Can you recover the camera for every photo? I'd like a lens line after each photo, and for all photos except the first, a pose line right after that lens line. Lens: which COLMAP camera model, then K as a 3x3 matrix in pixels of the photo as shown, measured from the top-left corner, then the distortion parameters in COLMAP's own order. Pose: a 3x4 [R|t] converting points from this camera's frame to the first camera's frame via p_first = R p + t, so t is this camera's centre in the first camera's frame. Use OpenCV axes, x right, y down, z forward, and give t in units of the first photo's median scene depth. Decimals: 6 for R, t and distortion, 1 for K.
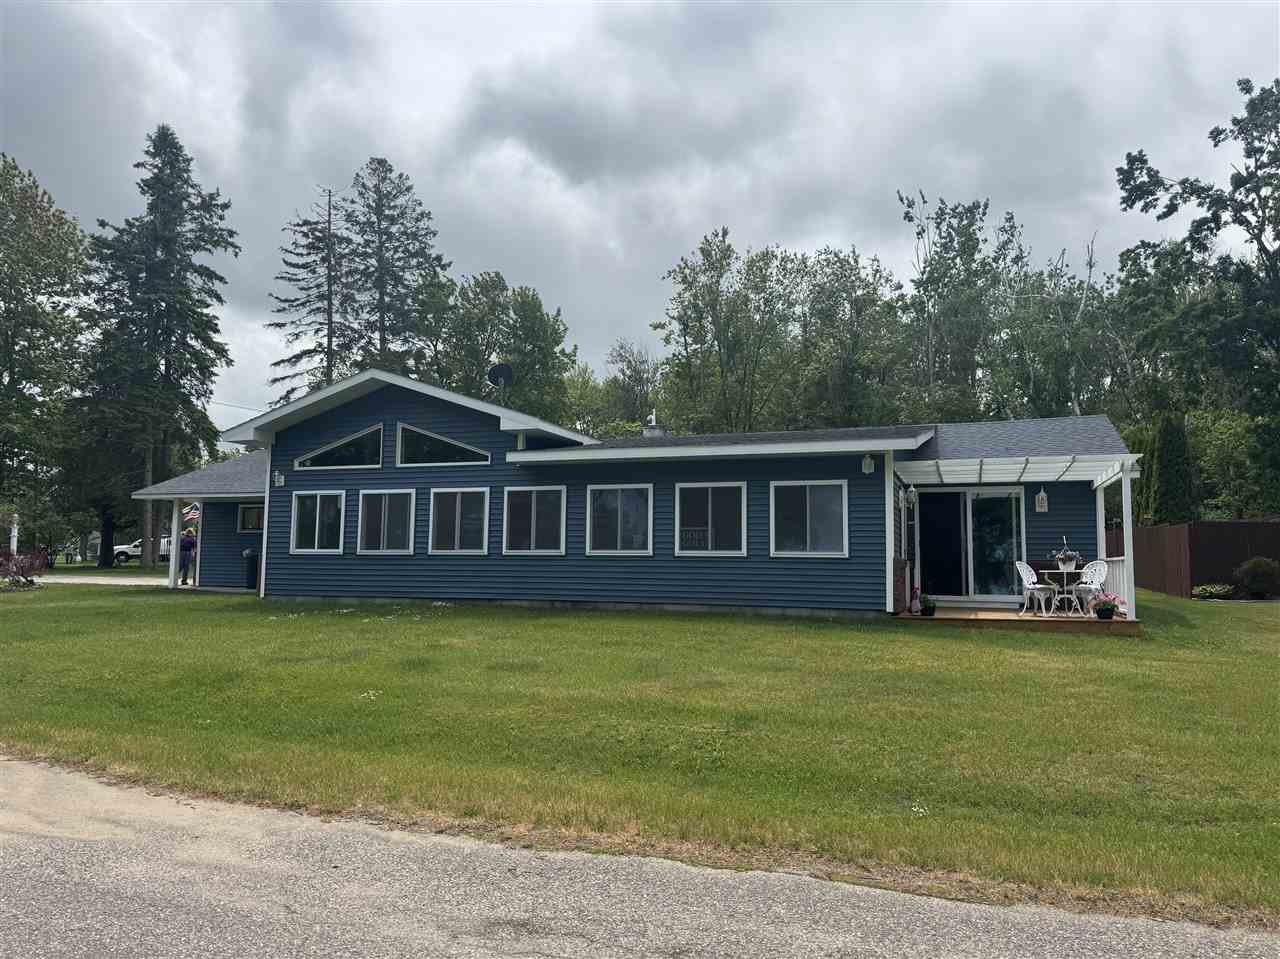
lens RADIAL K [[897.4, 0, 639.0], [0, 897.4, 487.4], [0, 0, 1]] dist [0.094189, -0.138320]
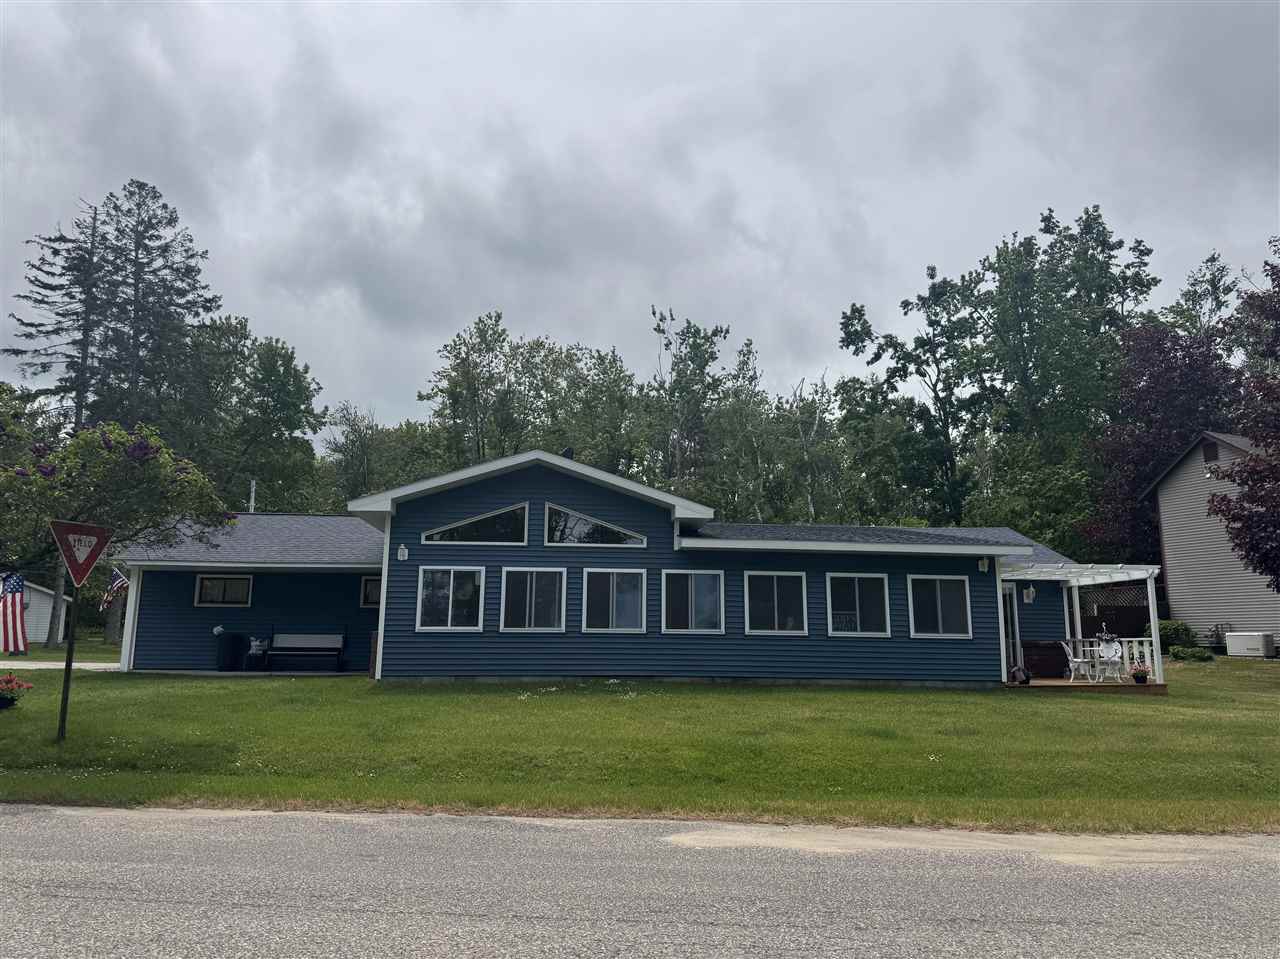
lens RADIAL K [[897.4, 0, 639.0], [0, 897.4, 487.4], [0, 0, 1]] dist [0.094189, -0.138320]
pose [[0.905551, 0.070291, 0.418374, -0.575515], [-0.035885, 0.995335, -0.089555, -0.001149], [-0.422717, 0.066084, 0.903849, 0.031259]]
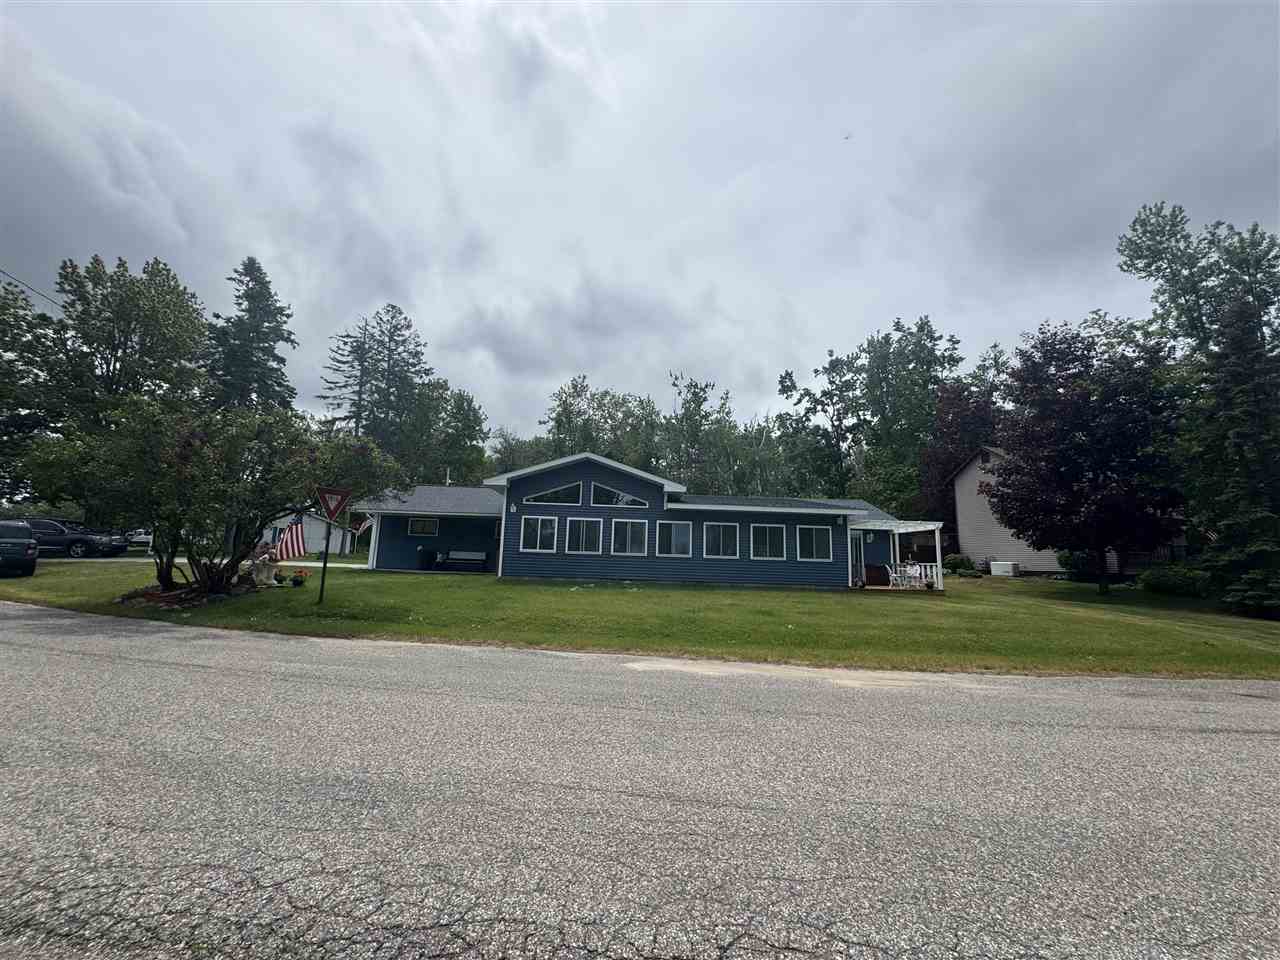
lens RADIAL K [[511.4, 0, 640.0], [0, 511.4, 480.0], [0, 0, 1]] dist [-0.008340, -0.000083]
pose [[0.927040, 0.077796, 0.366804, -0.536009], [-0.053384, 0.995658, -0.076252, -0.001060], [-0.371144, 0.051107, 0.927168, 0.002473]]
